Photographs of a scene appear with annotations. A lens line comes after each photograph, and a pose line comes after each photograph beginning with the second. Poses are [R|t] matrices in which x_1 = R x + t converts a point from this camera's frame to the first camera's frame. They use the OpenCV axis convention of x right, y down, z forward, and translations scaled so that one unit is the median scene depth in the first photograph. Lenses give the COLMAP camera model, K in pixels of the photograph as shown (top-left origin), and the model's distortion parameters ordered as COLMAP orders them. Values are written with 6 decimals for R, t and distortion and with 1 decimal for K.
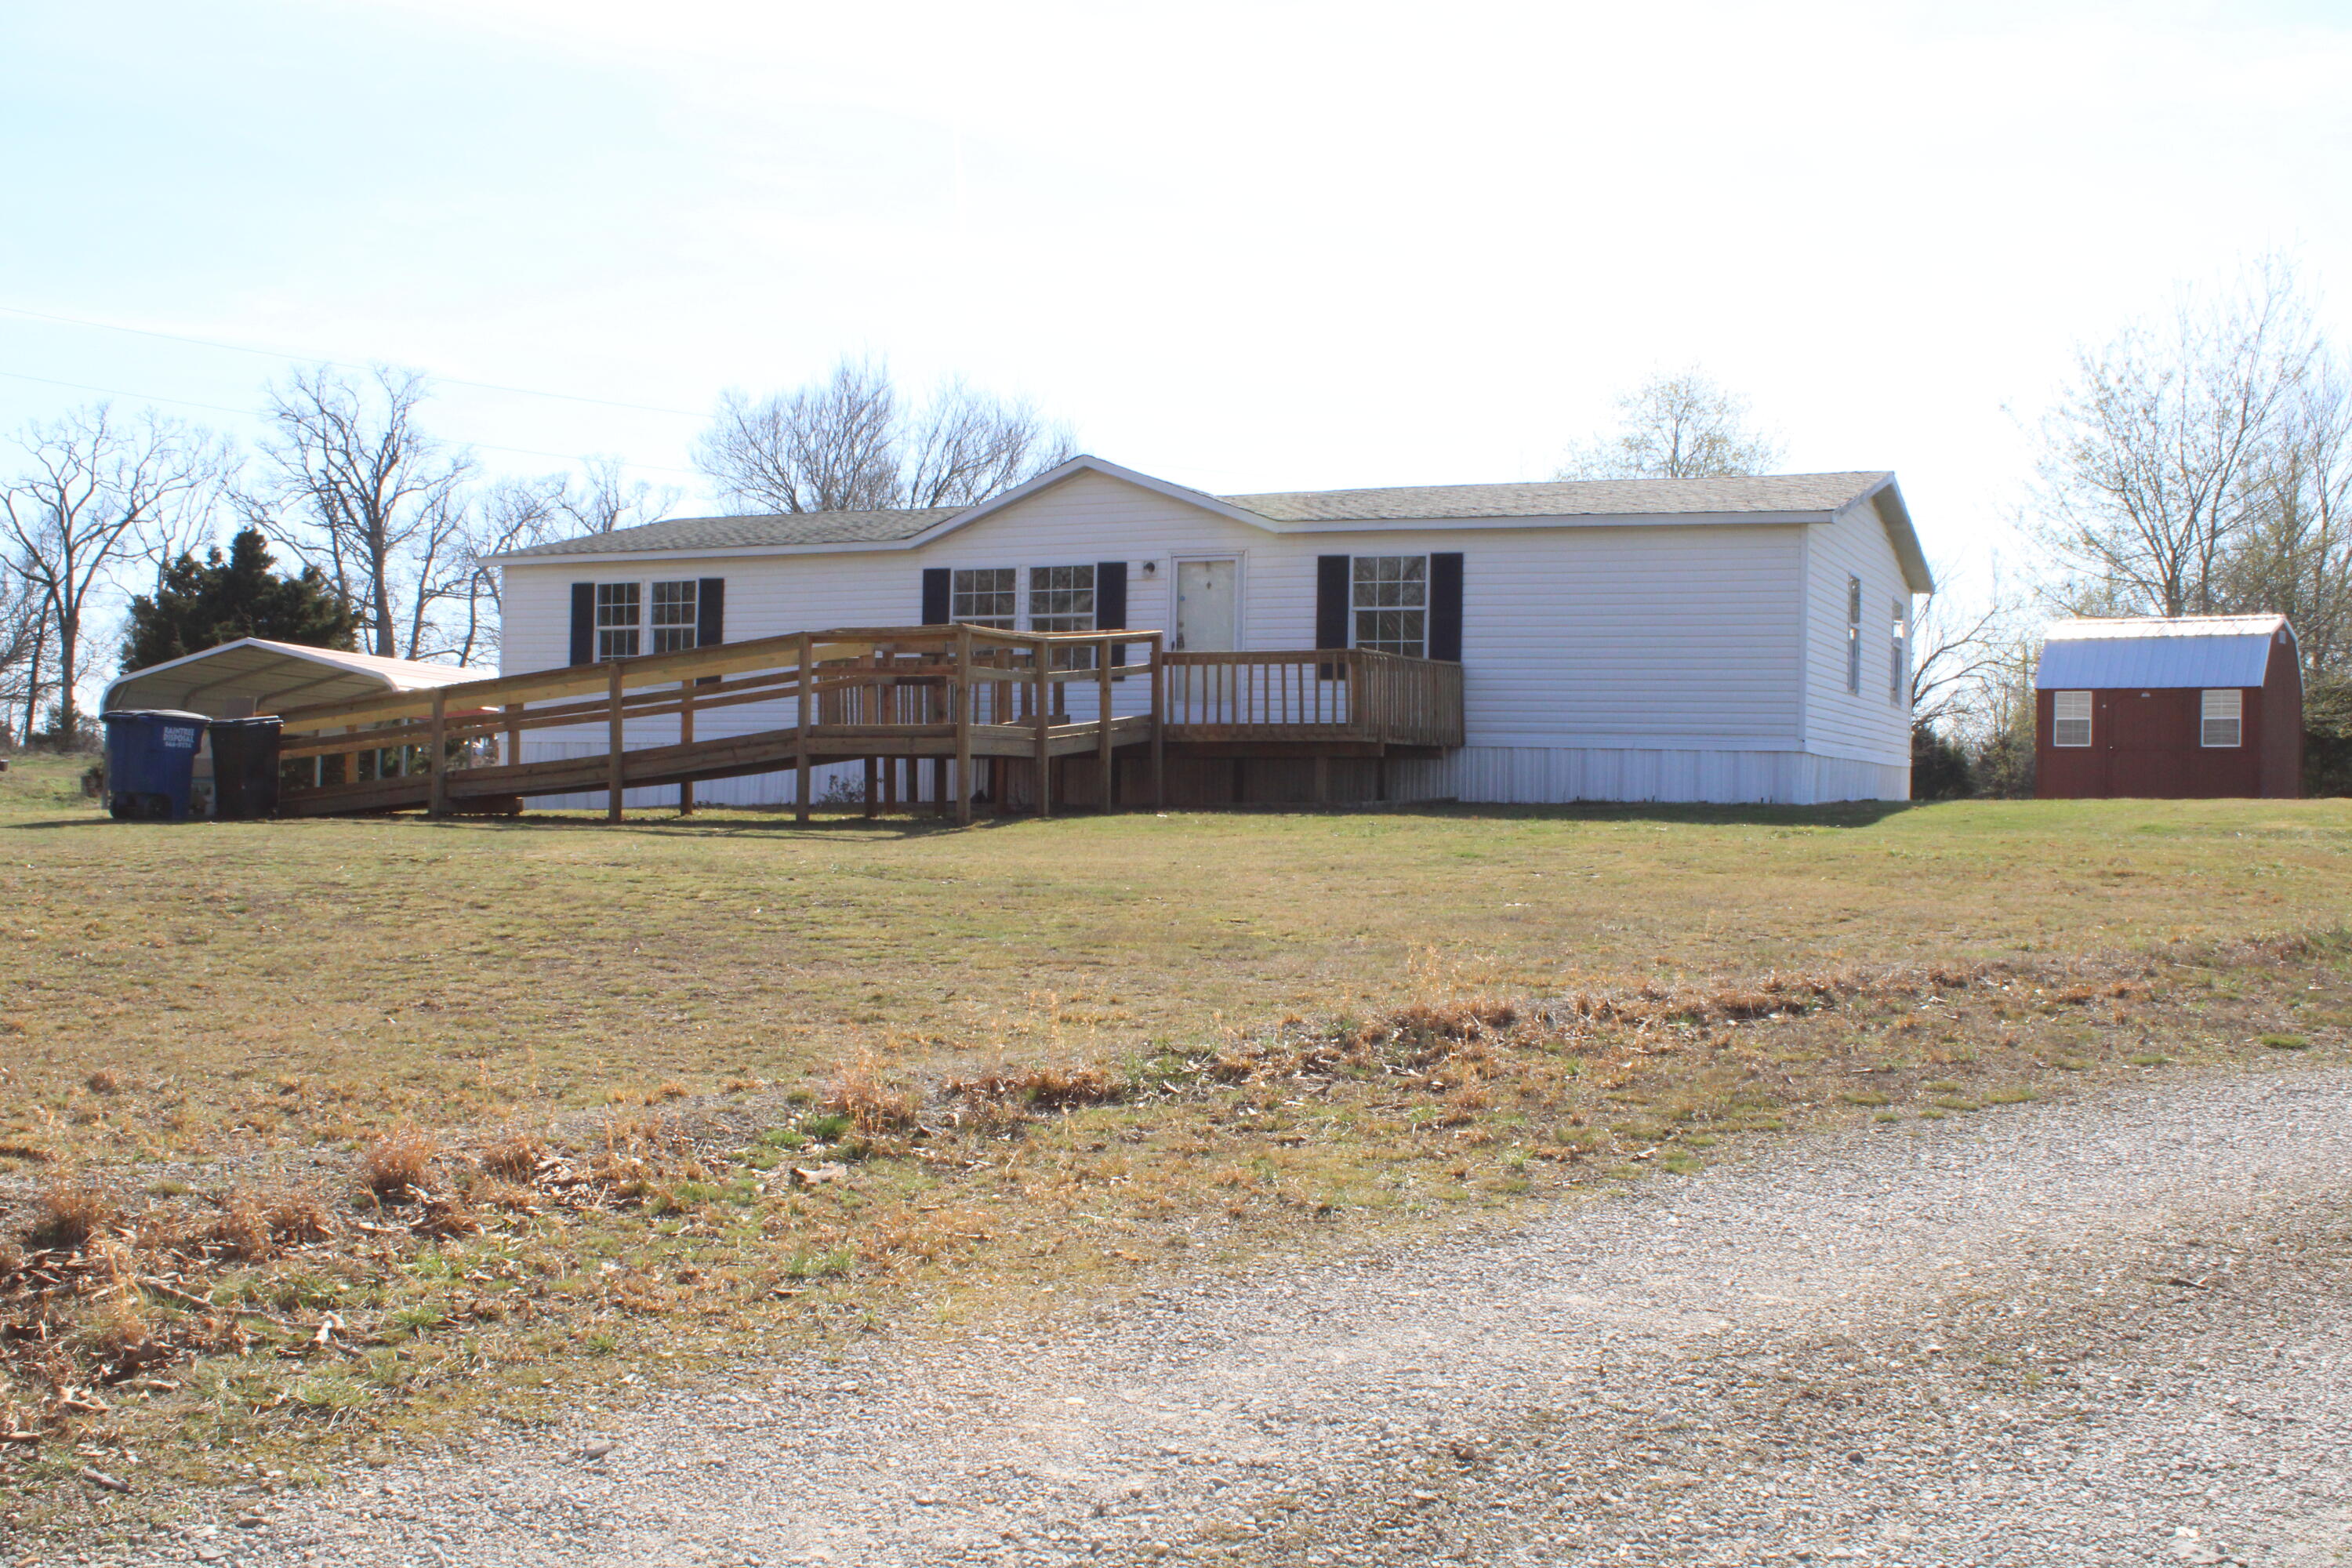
lens RADIAL K [[2291.9, 0, 1176.0], [0, 2291.9, 784.0], [0, 0, 1]] dist [-0.086980, 0.028993]
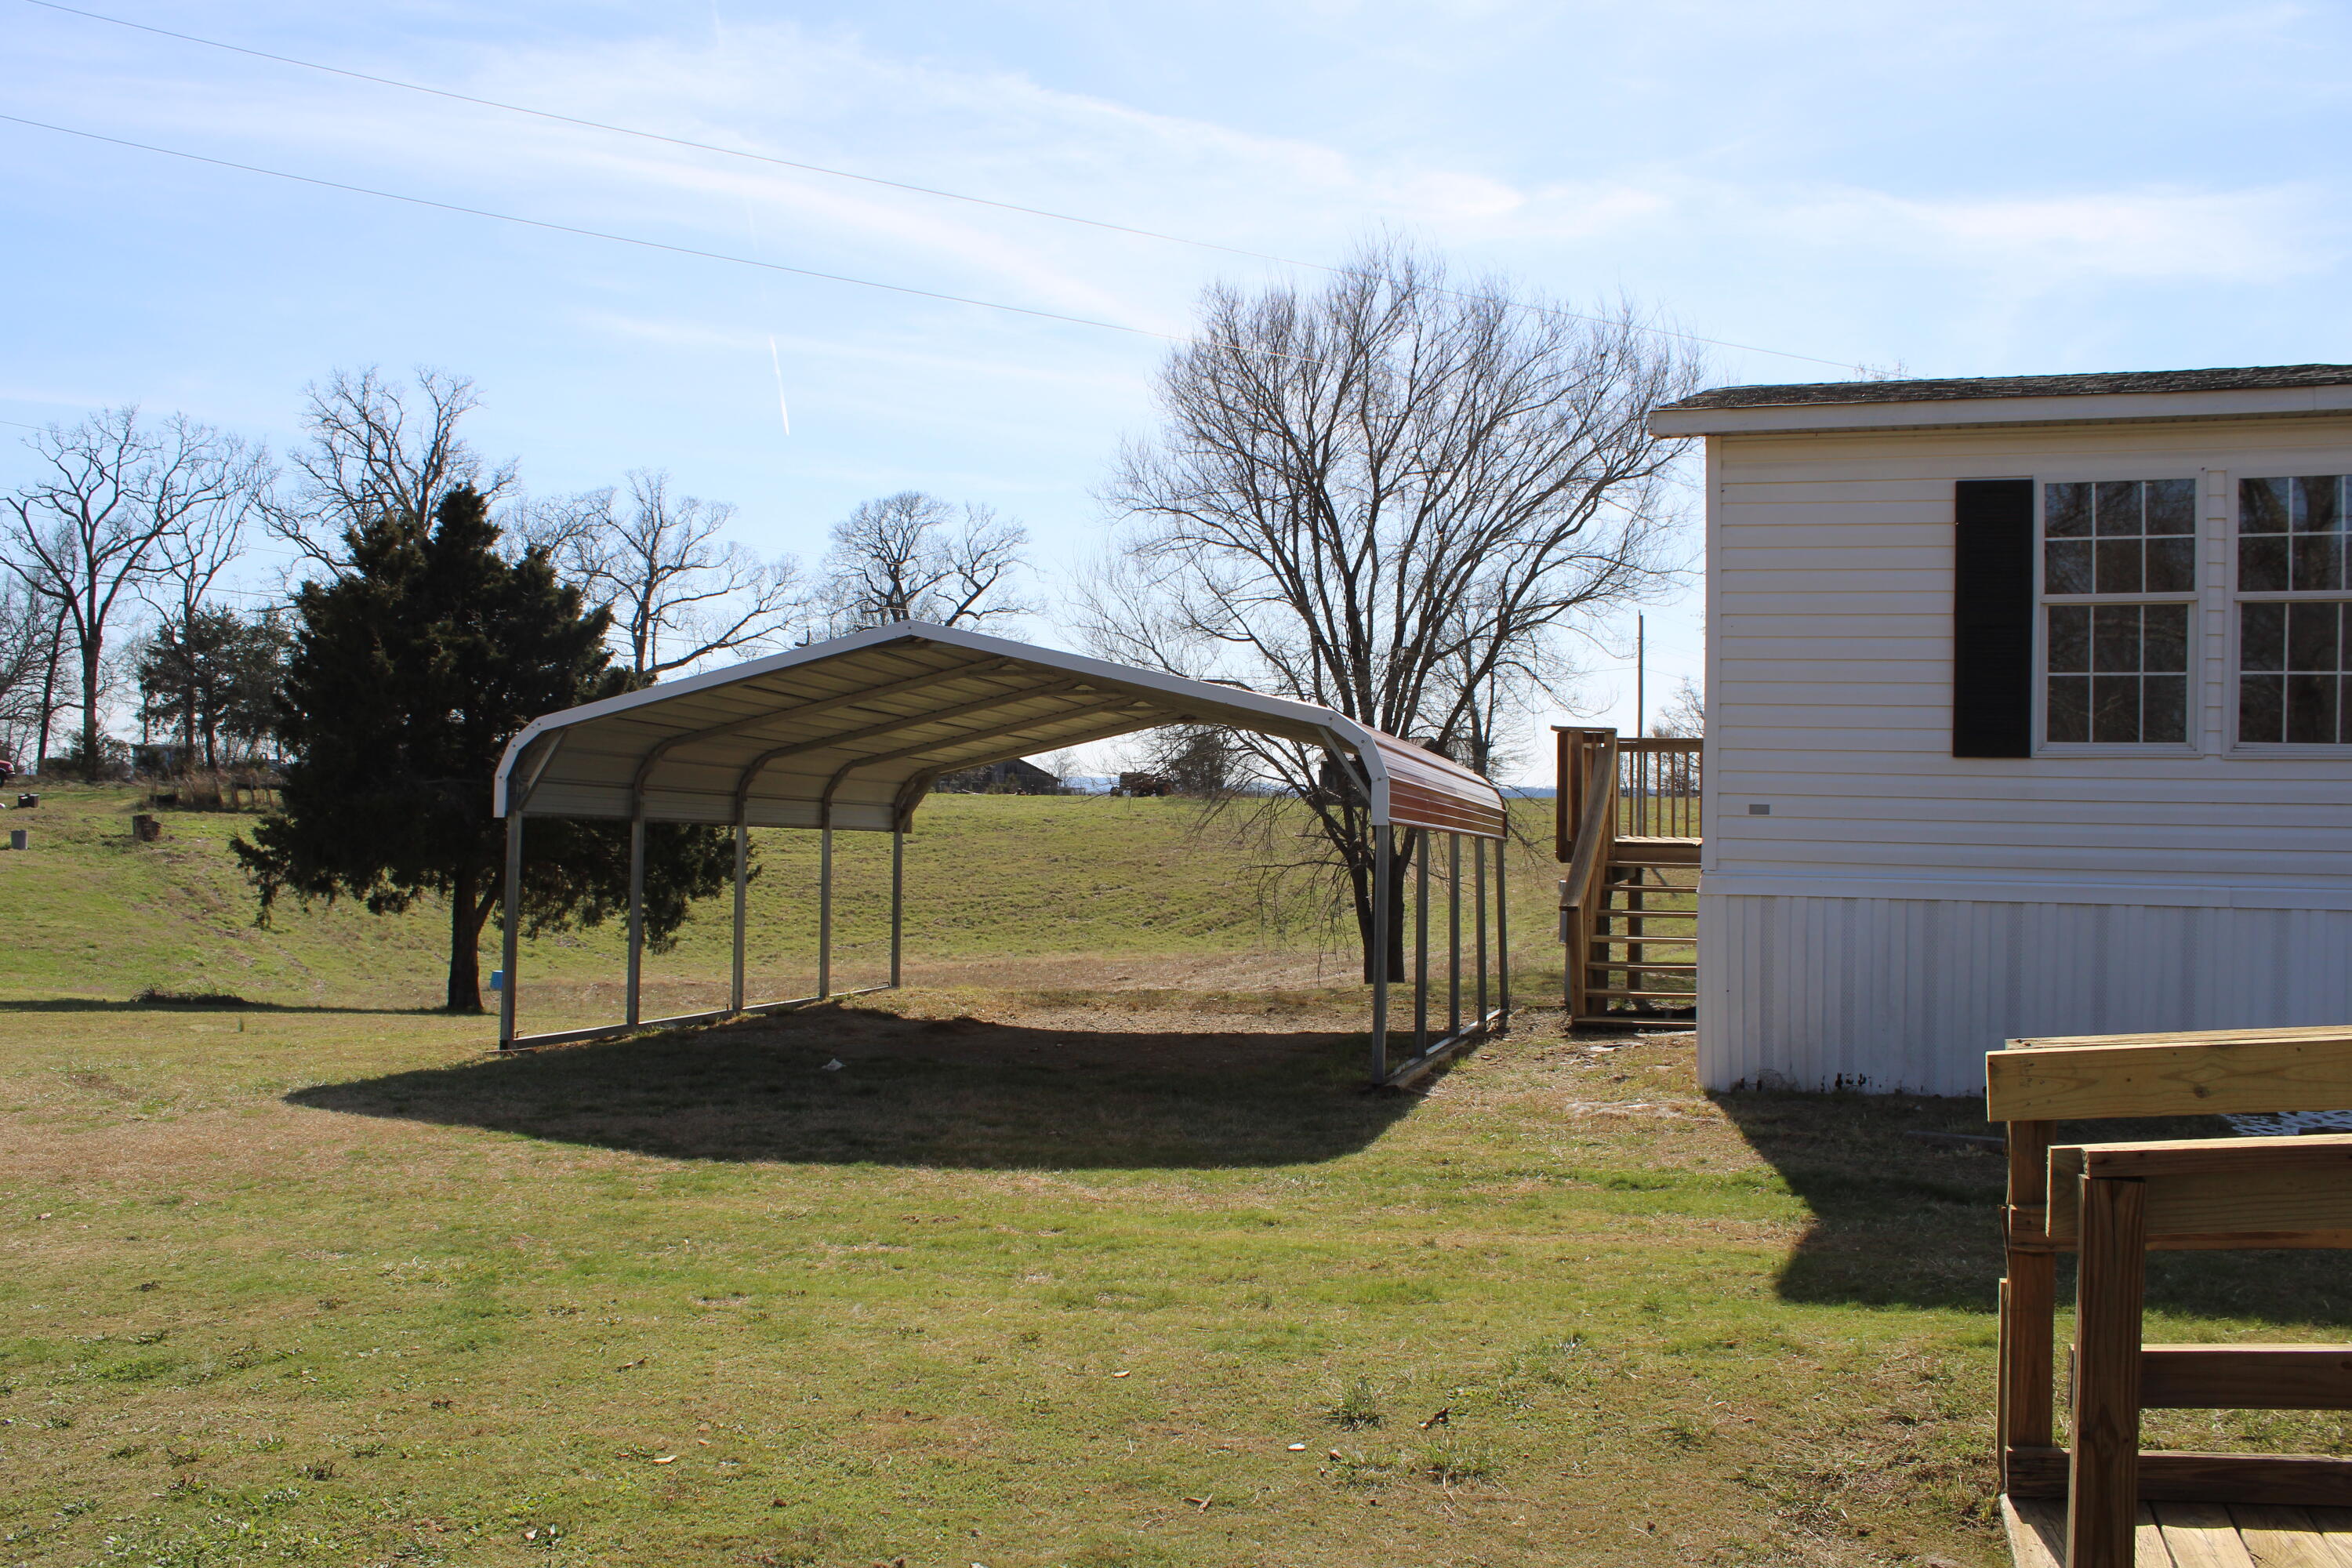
lens RADIAL K [[1969.5, 0, 1176.0], [0, 1969.5, 784.0], [0, 0, 1]] dist [-0.158042, 0.149944]
pose [[0.996777, -0.002559, 0.080185, -0.299601], [0.002693, 0.999995, -0.001559, -0.027066], [-0.080180, 0.001770, 0.996779, 0.493750]]
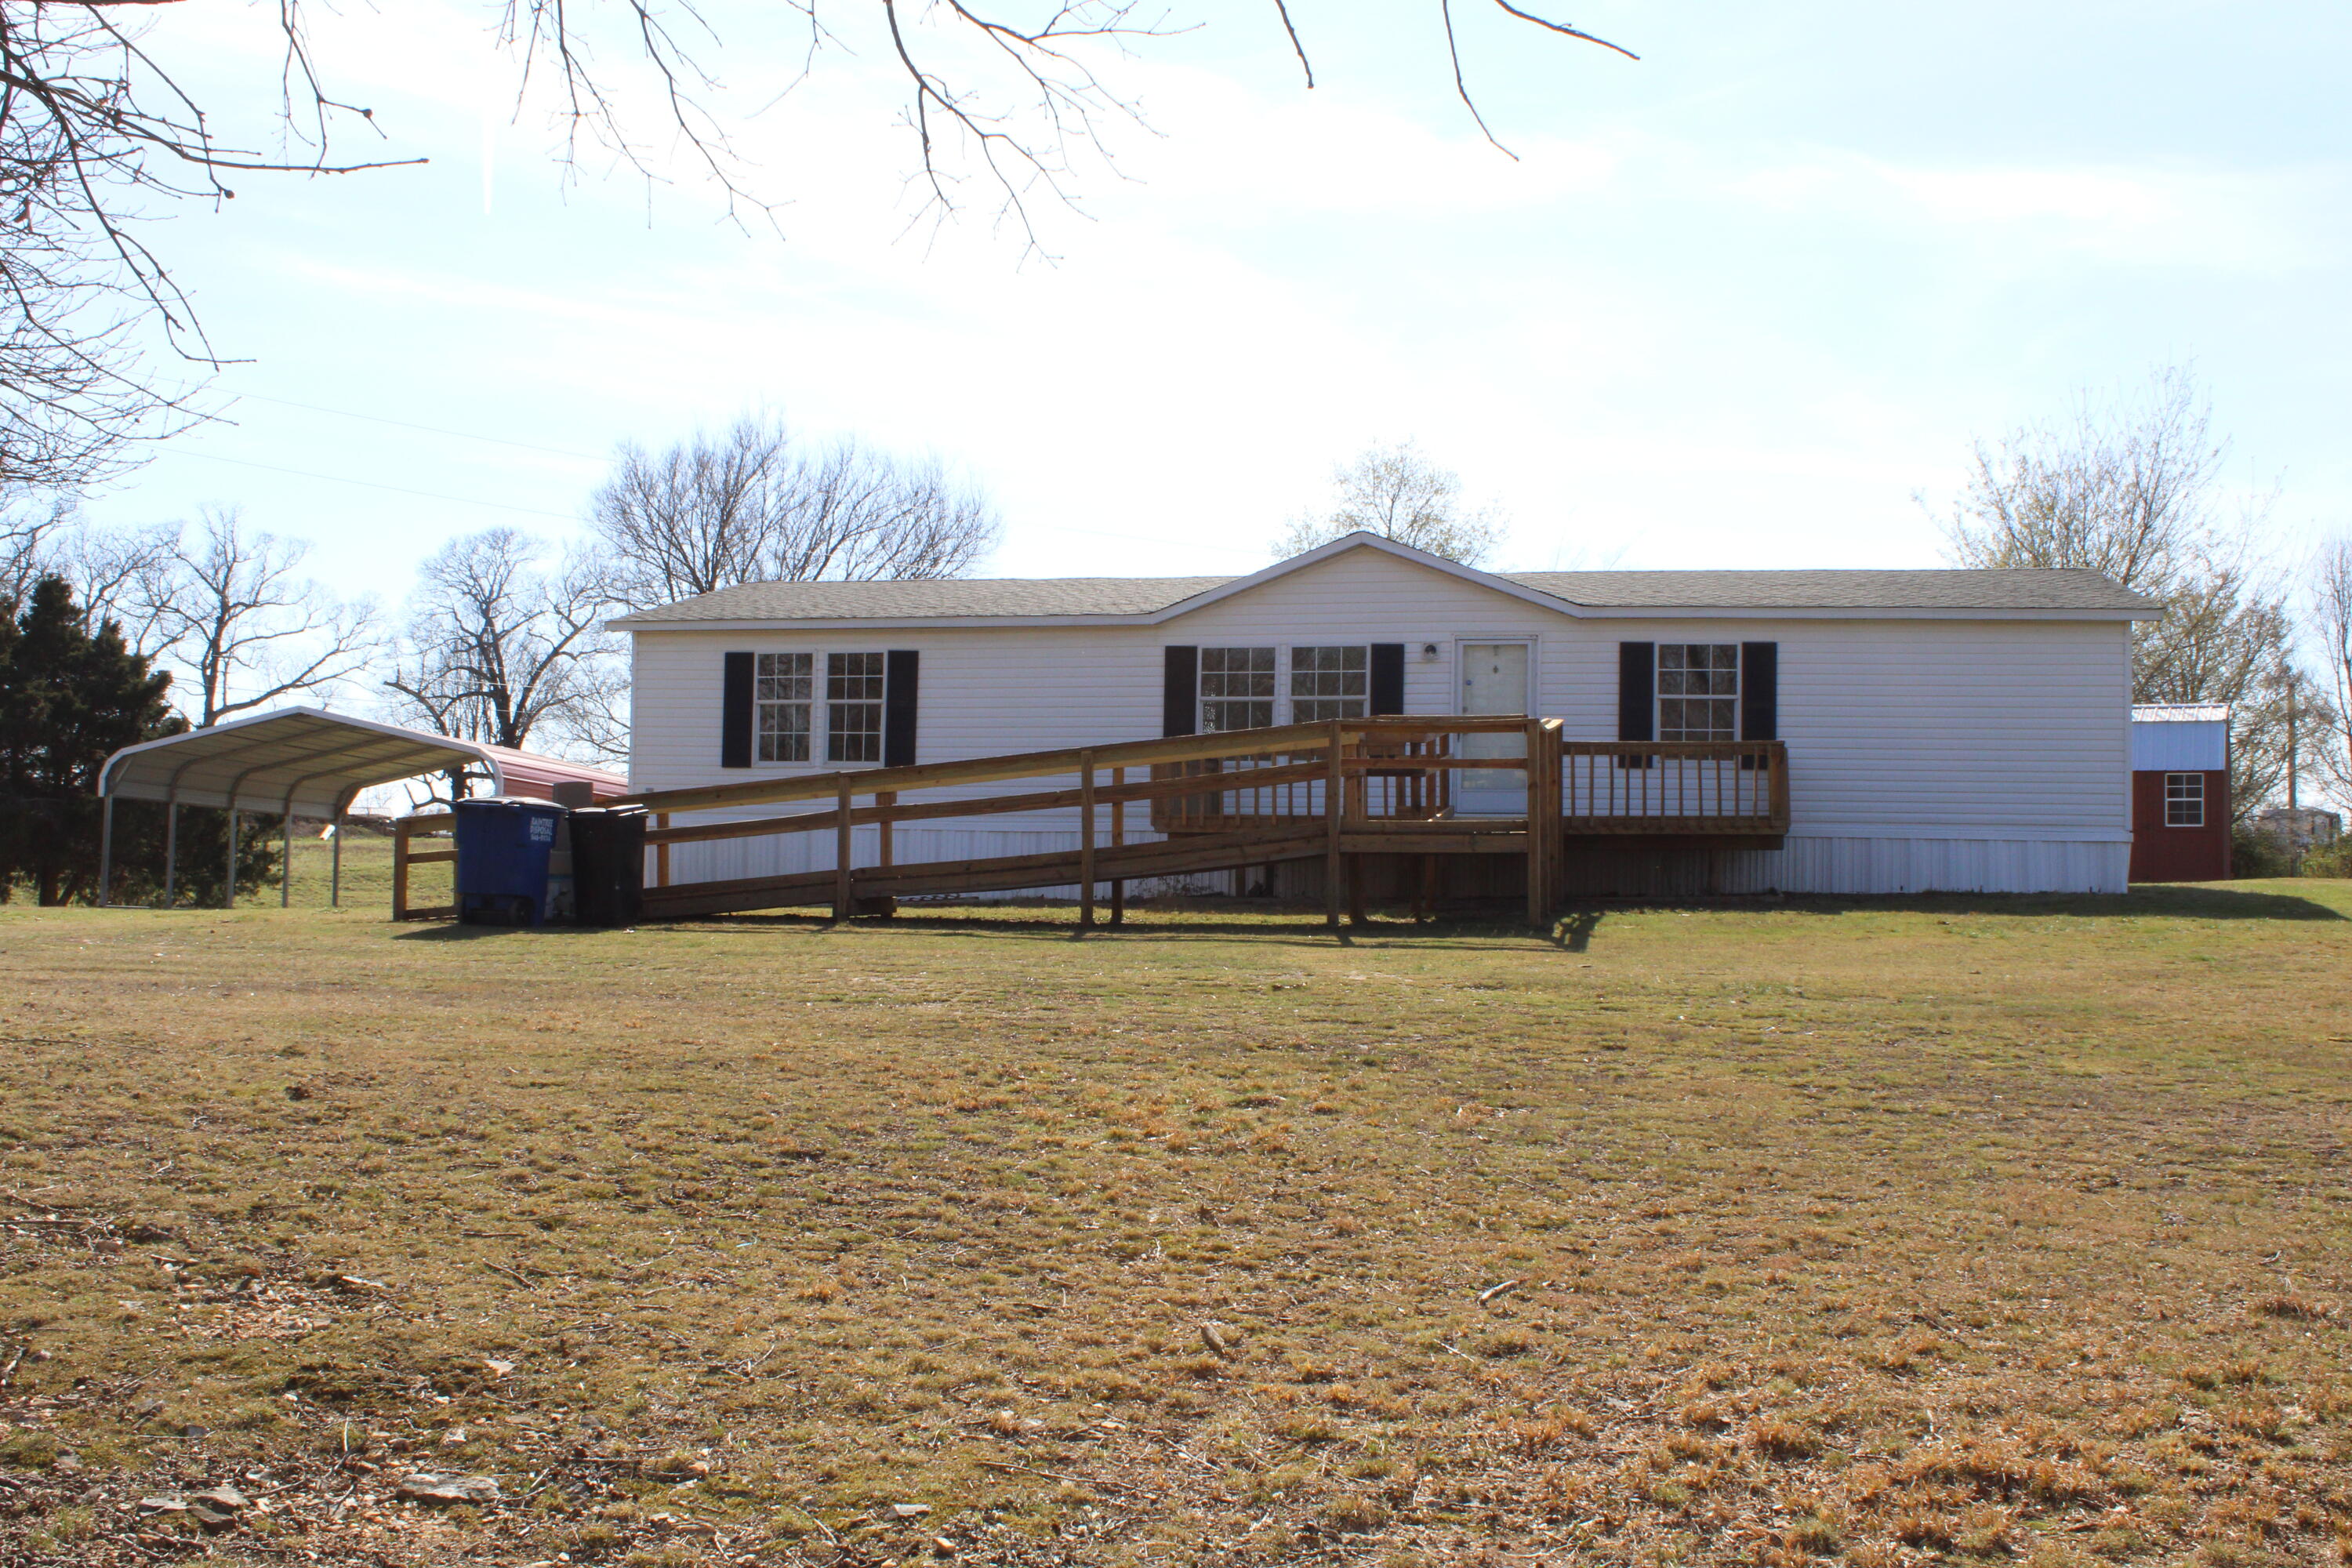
lens RADIAL K [[2283.1, 0, 1176.0], [0, 2283.1, 784.0], [0, 0, 1]] dist [-0.102936, 0.013164]
pose [[0.976986, 0.004443, 0.213258, -0.201691], [0.001565, 0.999607, -0.027995, -0.007093], [-0.213298, 0.027684, 0.976595, 0.053969]]
